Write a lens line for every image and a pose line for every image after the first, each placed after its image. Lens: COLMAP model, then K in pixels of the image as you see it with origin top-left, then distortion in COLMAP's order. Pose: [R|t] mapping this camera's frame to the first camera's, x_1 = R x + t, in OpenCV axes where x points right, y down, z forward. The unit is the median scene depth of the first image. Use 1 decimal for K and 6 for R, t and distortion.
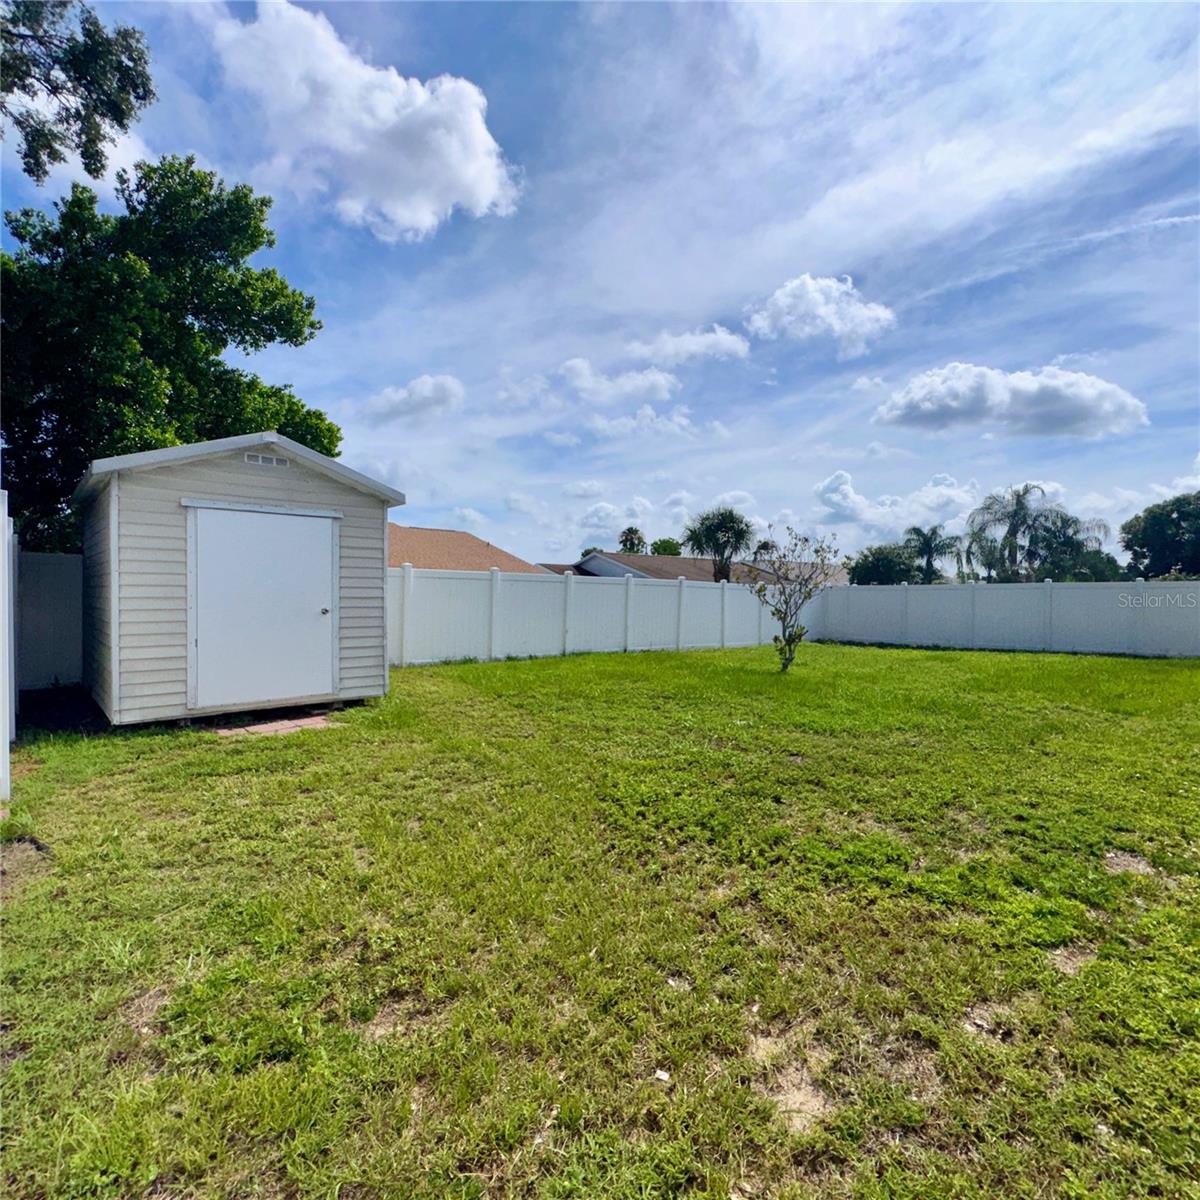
lens RADIAL K [[638.6, 0, 606.9], [0, 638.6, 598.2], [0, 0, 1]] dist [-0.000922, -0.000322]
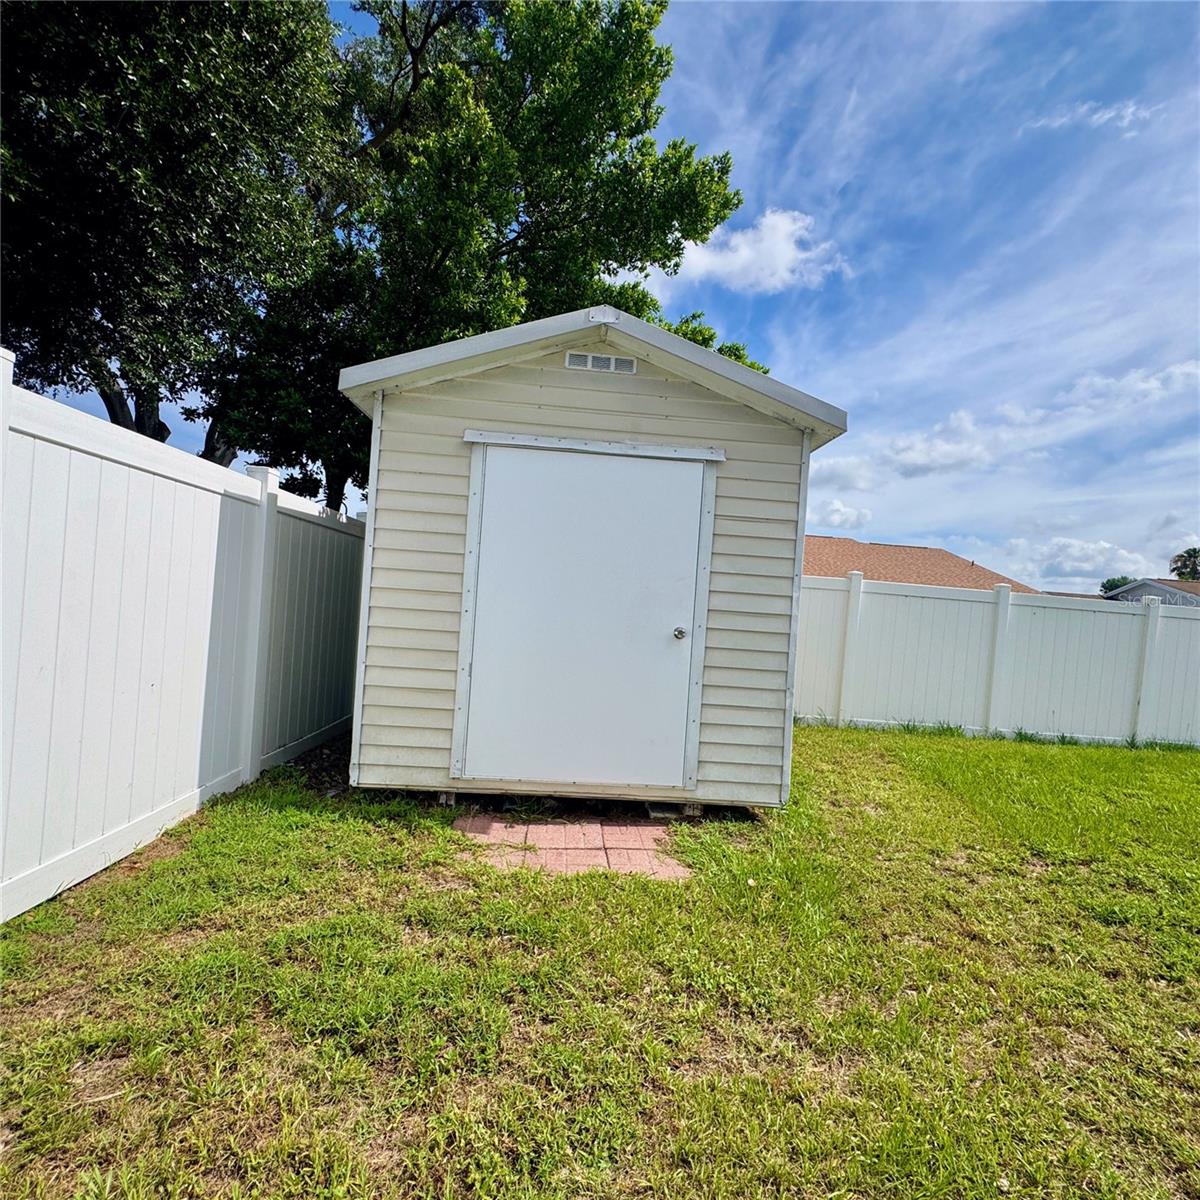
lens RADIAL K [[638.6, 0, 606.9], [0, 638.6, 598.2], [0, 0, 1]] dist [-0.000922, -0.000322]
pose [[0.769831, 0.044230, -0.636713, -0.143199], [-0.069896, 0.997438, -0.015221, 0.002928], [0.634409, 0.056221, 0.770951, 0.532764]]
